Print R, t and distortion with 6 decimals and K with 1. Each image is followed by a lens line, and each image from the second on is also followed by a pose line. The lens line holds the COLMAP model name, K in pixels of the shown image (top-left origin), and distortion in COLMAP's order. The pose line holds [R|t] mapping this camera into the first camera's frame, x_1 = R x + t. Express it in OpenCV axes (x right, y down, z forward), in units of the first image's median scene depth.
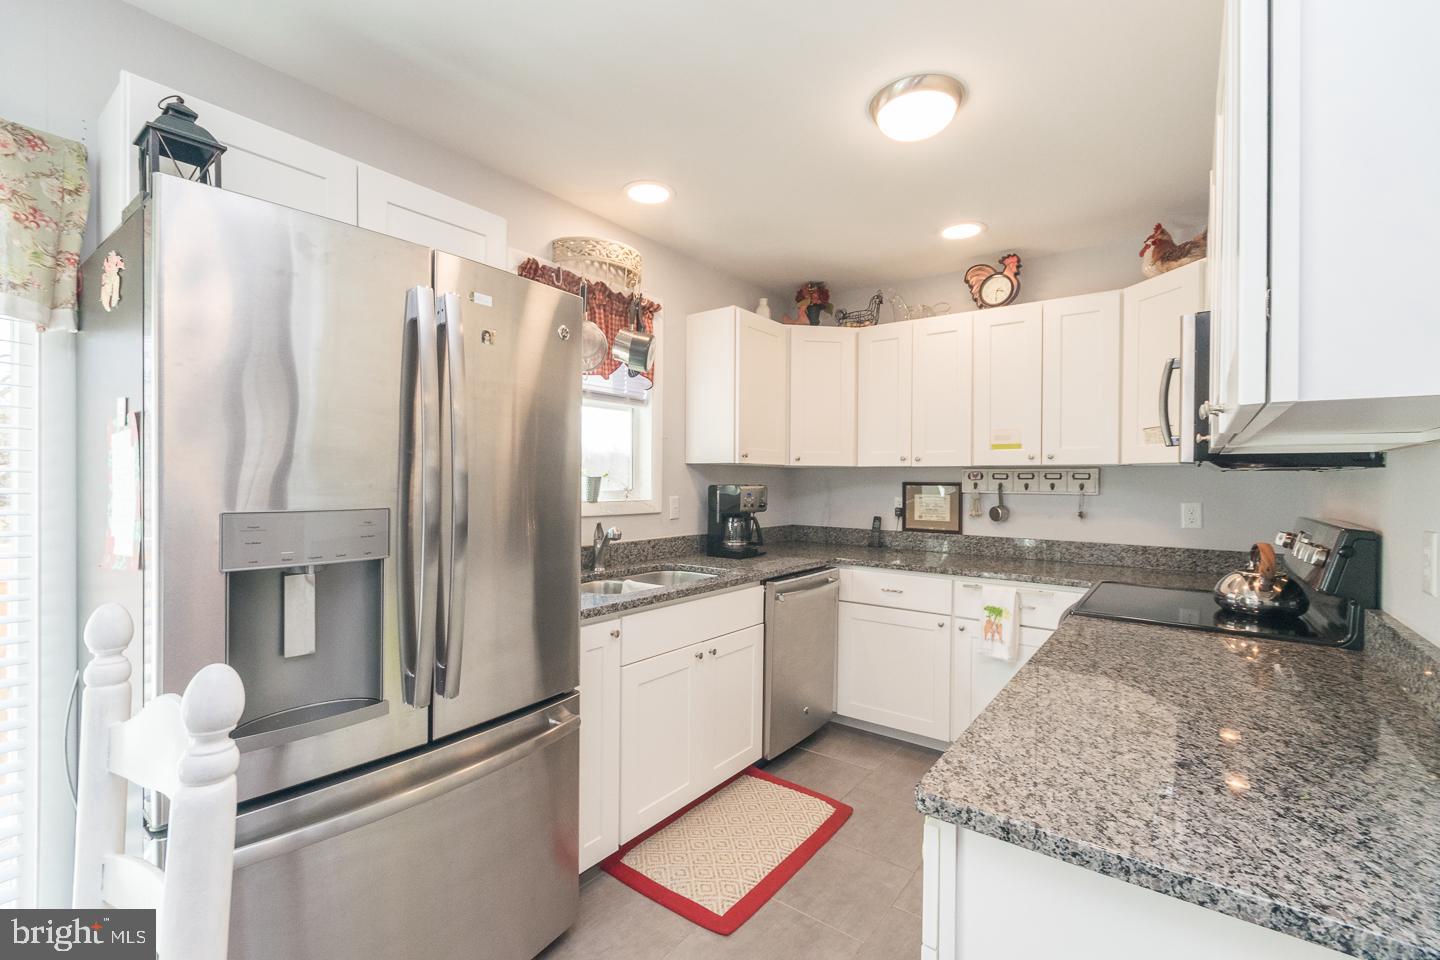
lens RADIAL K [[633.1, 0, 719.1], [0, 633.1, 479.3], [0, 0, 1]] dist [0.001237, -0.000245]
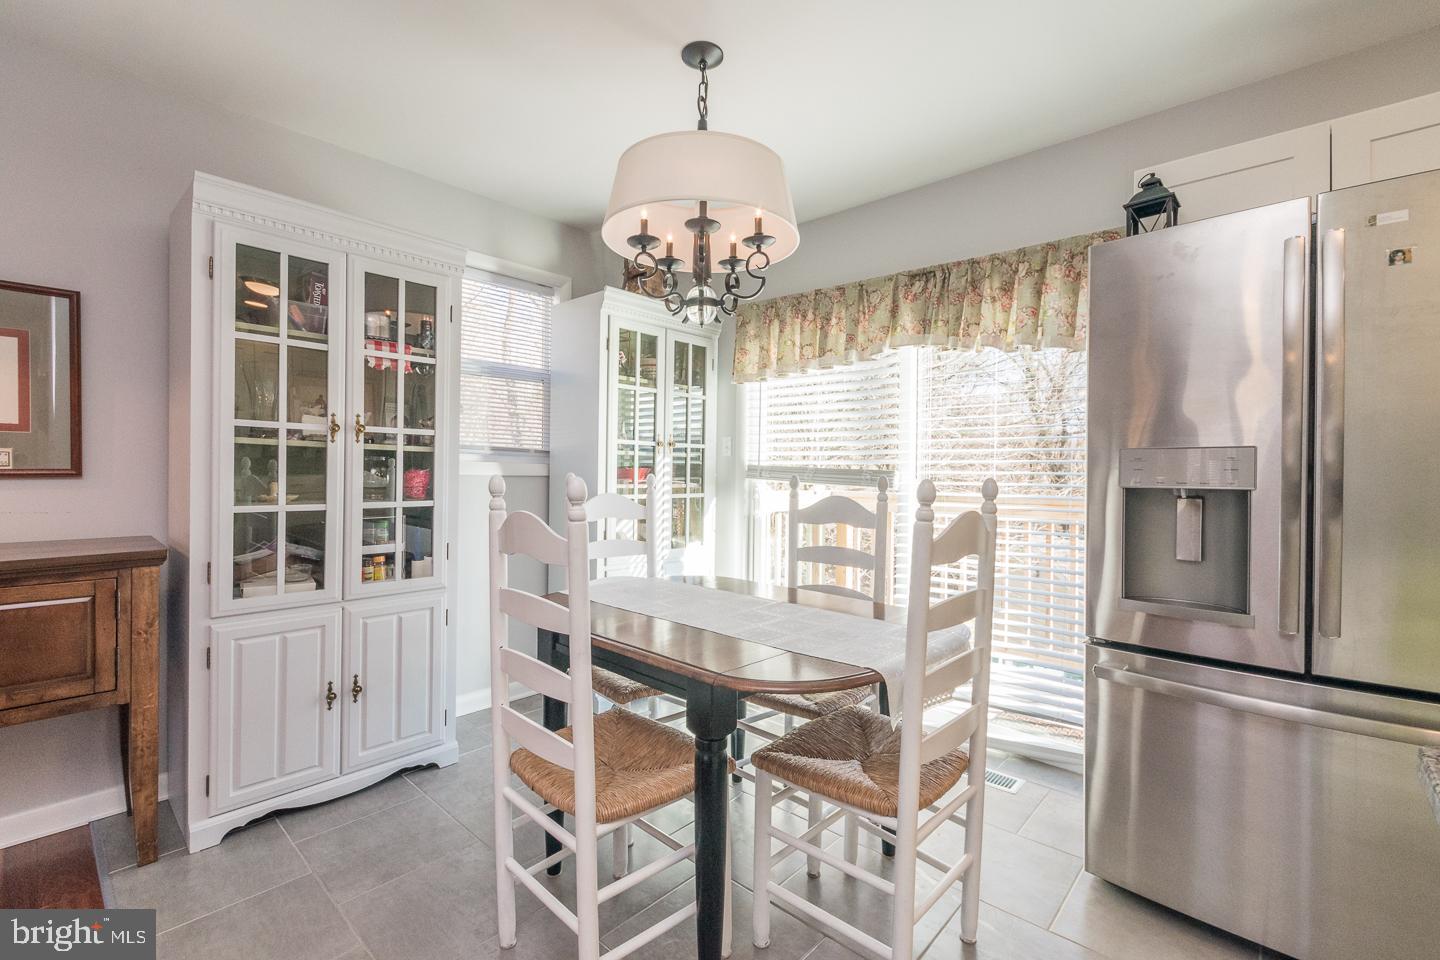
lens RADIAL K [[633.1, 0, 721.9], [0, 633.1, 482.0], [0, 0, 1]] dist [0.001237, -0.000245]
pose [[-0.096496, 0.008853, -0.995294, 0.364077], [-0.010725, 0.999893, 0.009933, 0.055780], [0.995276, 0.011633, -0.096391, 0.079317]]
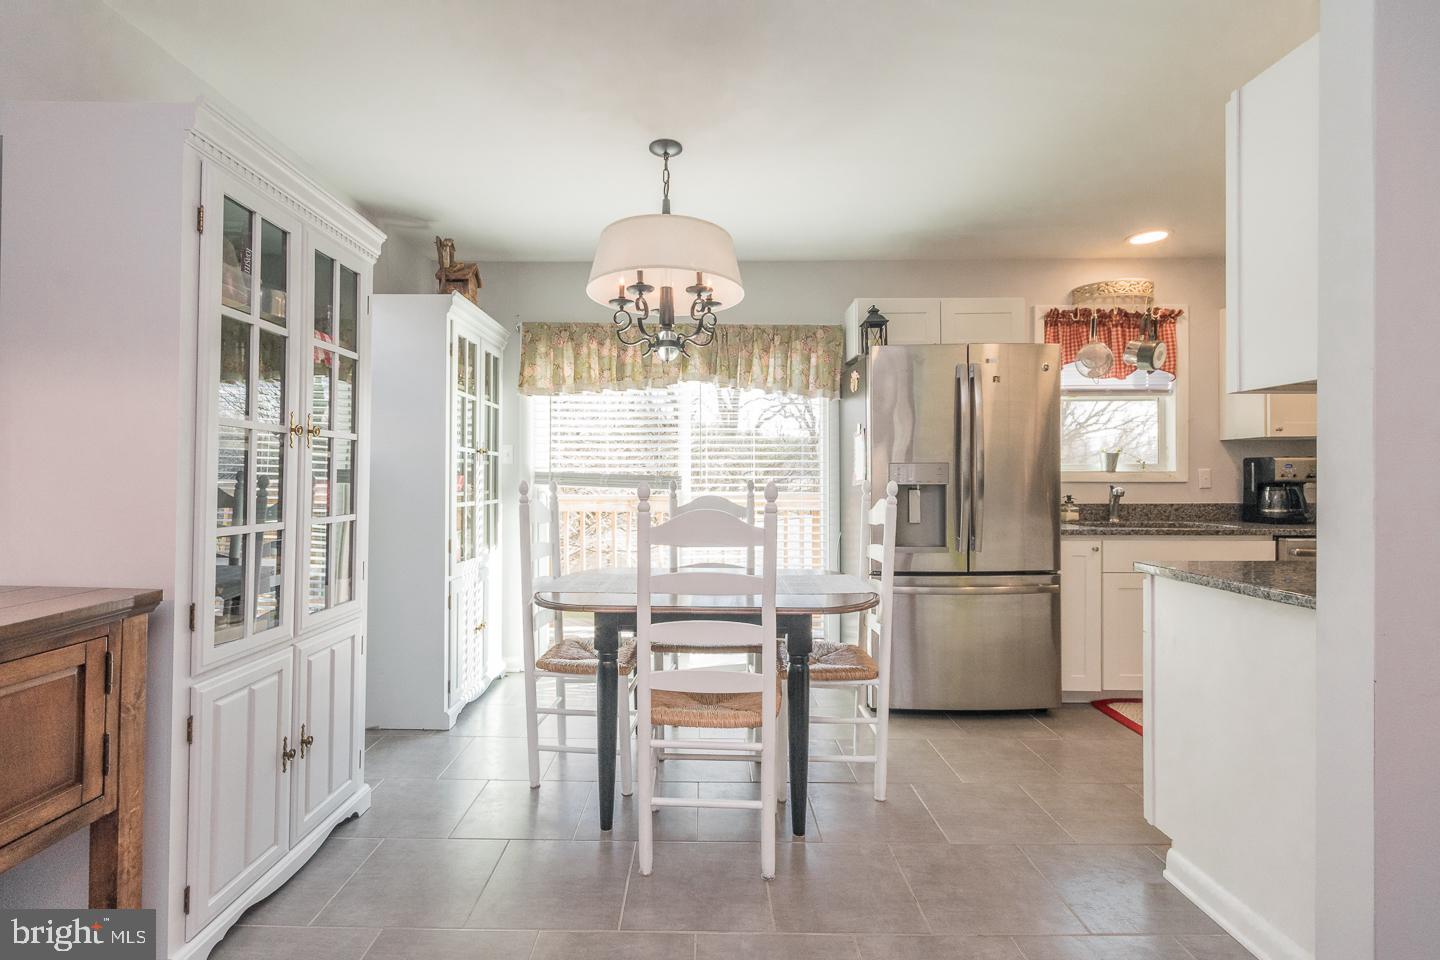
lens RADIAL K [[633.1, 0, 690.9], [0, 633.1, 479.8], [0, 0, 1]] dist [0.001237, -0.000245]
pose [[0.583242, -0.005197, -0.812282, 0.404391], [0.004844, 0.999984, -0.002920, 0.057036], [0.812284, -0.002231, 0.583258, -0.556308]]
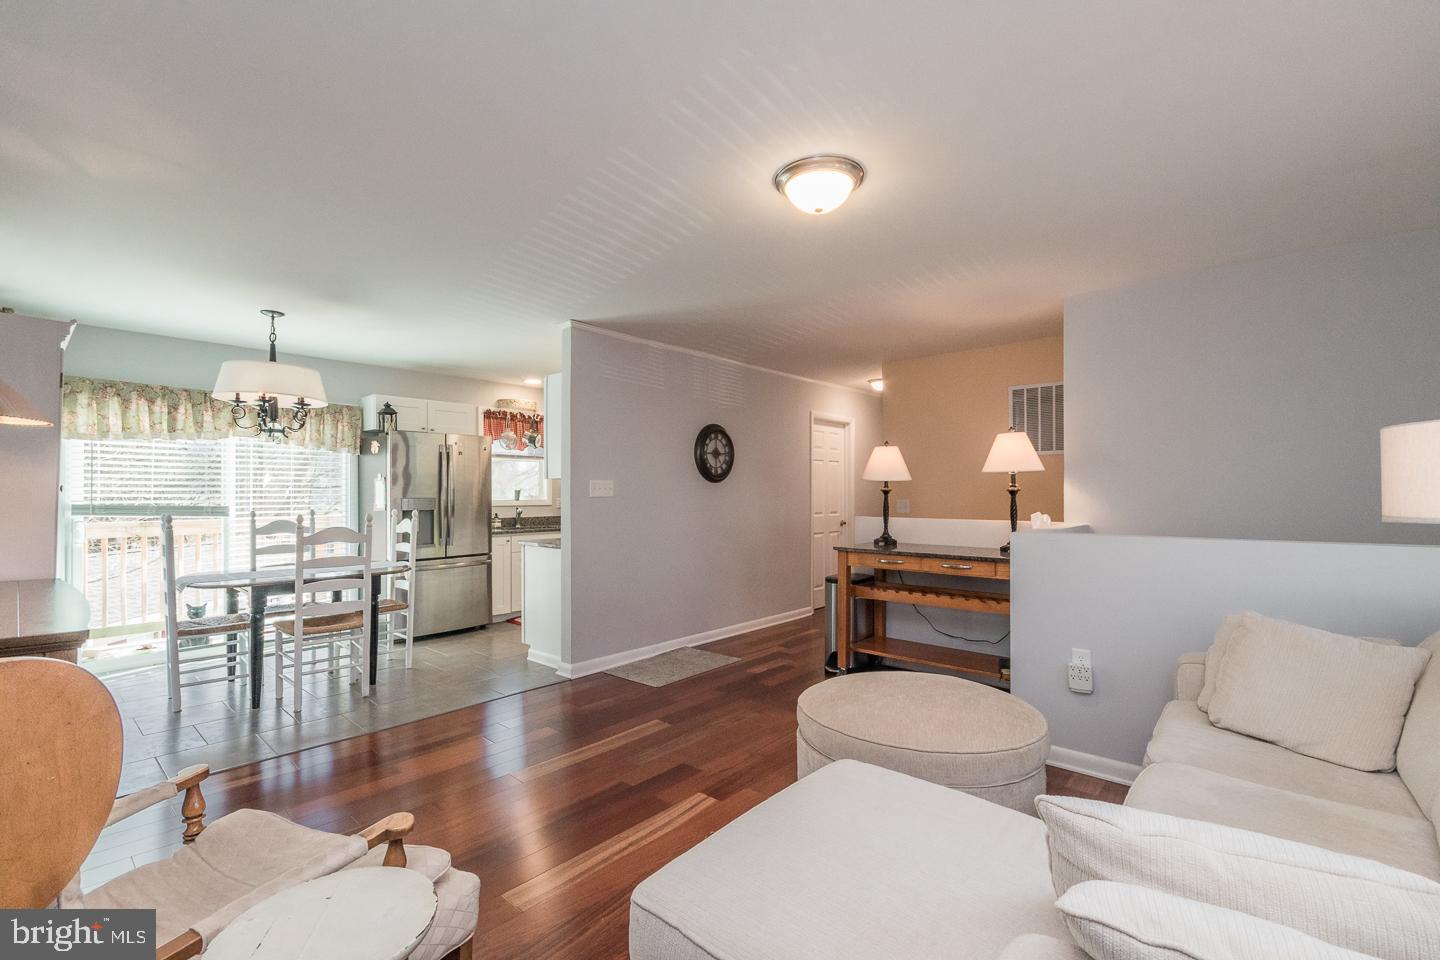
lens RADIAL K [[633.1, 0, 721.1], [0, 633.1, 488.3], [0, 0, 1]] dist [0.001237, -0.000245]
pose [[0.997023, -0.011162, -0.076287, 0.855469], [0.010621, 0.999916, -0.007491, 0.018262], [0.076365, 0.006659, 0.997058, -1.540216]]
